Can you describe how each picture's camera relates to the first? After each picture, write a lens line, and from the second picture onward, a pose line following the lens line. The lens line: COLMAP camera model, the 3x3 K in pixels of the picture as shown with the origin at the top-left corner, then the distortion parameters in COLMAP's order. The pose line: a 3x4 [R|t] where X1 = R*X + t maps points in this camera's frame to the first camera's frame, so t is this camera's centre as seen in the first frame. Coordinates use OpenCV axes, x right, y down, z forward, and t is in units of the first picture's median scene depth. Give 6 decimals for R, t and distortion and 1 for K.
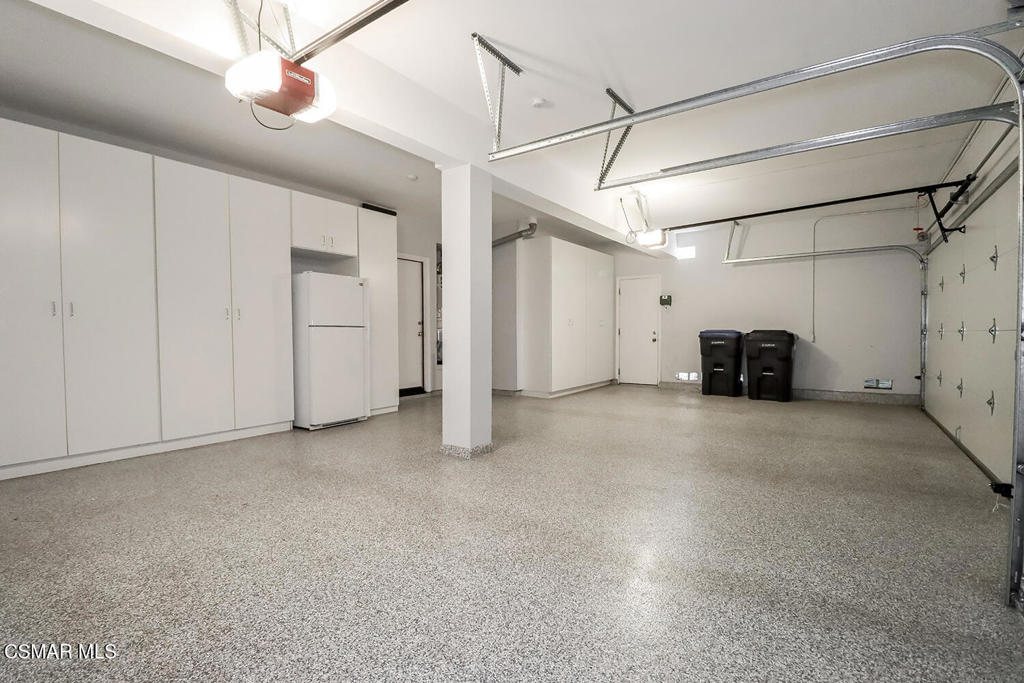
lens RADIAL K [[476.9, 0, 515.7], [0, 476.9, 337.2], [0, 0, 1]] dist [0.001240, -0.014411]
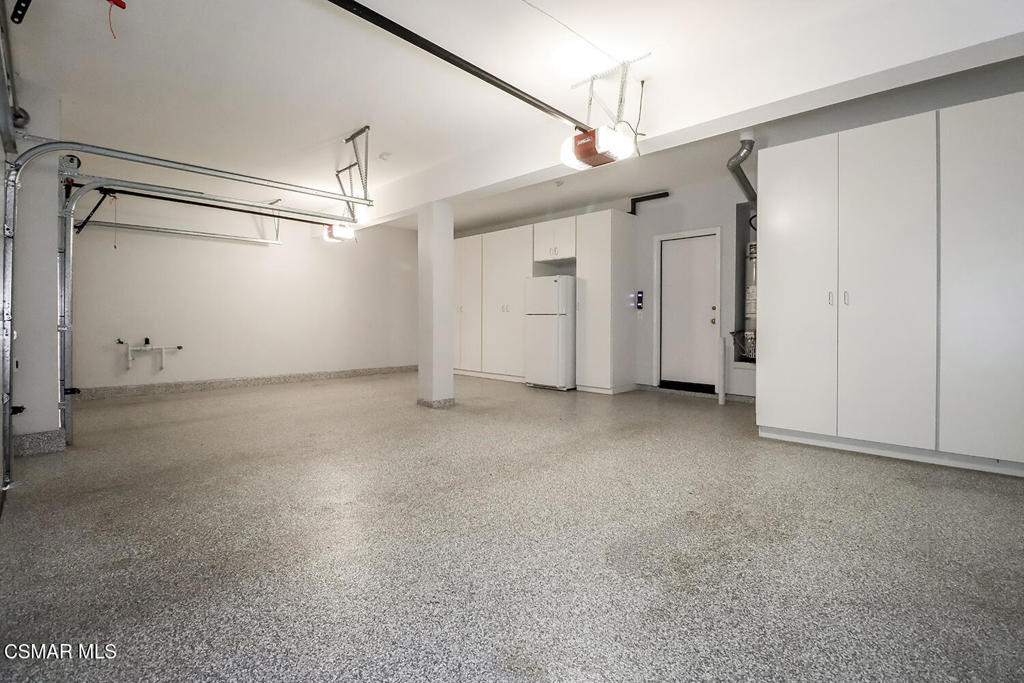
lens RADIAL K [[481.7, 0, 512.2], [0, 481.7, 321.1], [0, 0, 1]] dist [0.000986, -0.007775]
pose [[-0.179223, 0.008711, -0.983770, 0.689452], [-0.011674, 0.999872, 0.010981, -0.012456], [0.983739, 0.013452, -0.179099, 0.809693]]
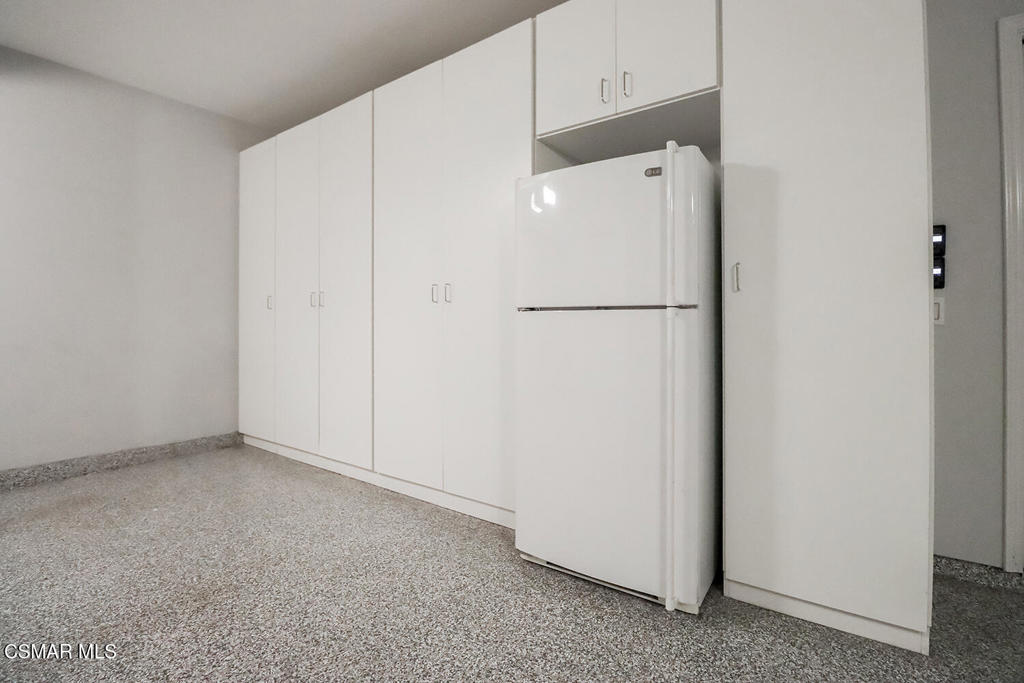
lens RADIAL K [[495.6, 0, 497.5], [0, 495.6, 319.4], [0, 0, 1]] dist [-0.000296, -0.000490]
pose [[-0.051047, 0.001240, -0.998695, 0.004774], [-0.008601, 0.999962, 0.001682, -0.010333], [0.998659, 0.008676, -0.051035, 0.664209]]
